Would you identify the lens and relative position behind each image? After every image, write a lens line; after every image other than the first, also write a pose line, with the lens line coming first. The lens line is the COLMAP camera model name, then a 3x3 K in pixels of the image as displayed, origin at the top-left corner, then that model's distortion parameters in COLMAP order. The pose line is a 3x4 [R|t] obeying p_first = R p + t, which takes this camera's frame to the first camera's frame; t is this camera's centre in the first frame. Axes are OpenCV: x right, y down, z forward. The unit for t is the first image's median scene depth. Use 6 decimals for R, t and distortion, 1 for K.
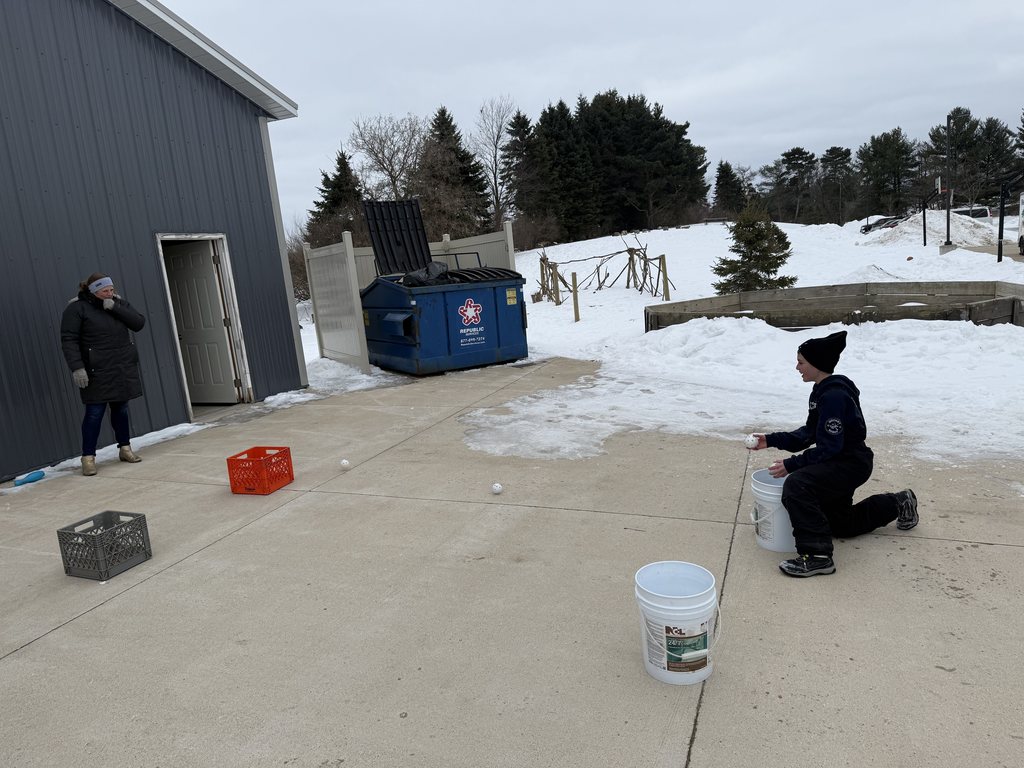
lens RADIAL K [[717.7, 0, 512.0], [0, 717.7, 384.0], [0, 0, 1]] dist [0.133045, -0.179516]
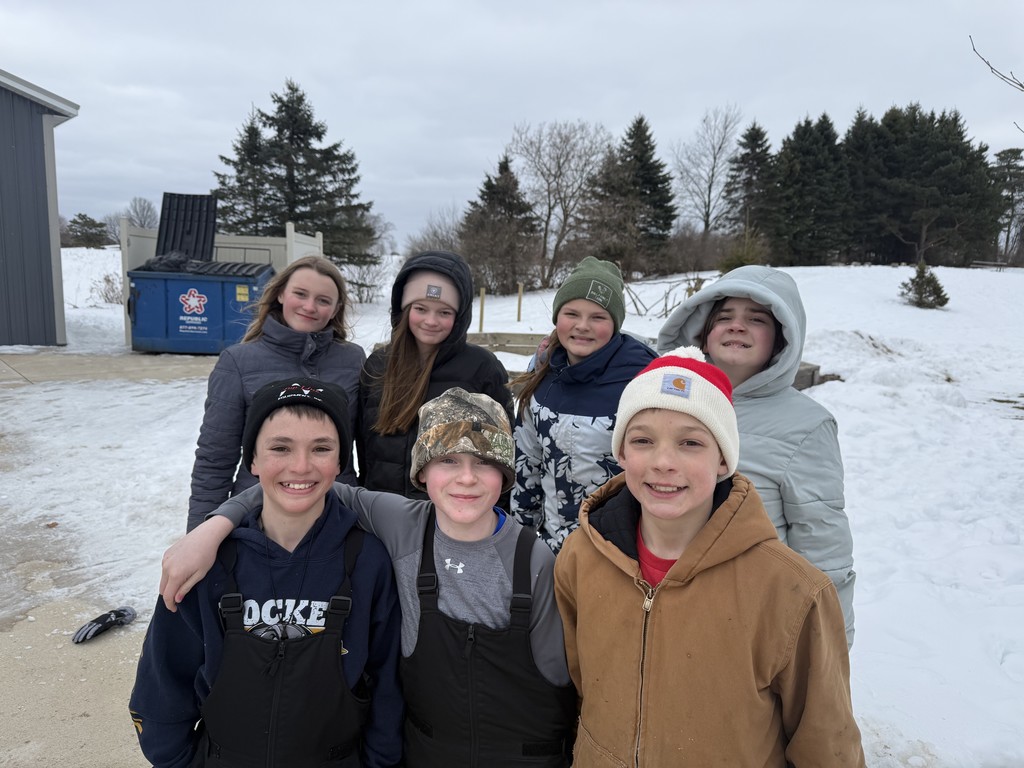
lens RADIAL K [[717.7, 0, 512.0], [0, 717.7, 384.0], [0, 0, 1]] dist [0.133045, -0.179516]
pose [[0.900299, 0.185849, -0.393600, 0.157133], [-0.188499, 0.981542, 0.032300, -0.020210], [0.392338, 0.045114, 0.918714, 0.038428]]
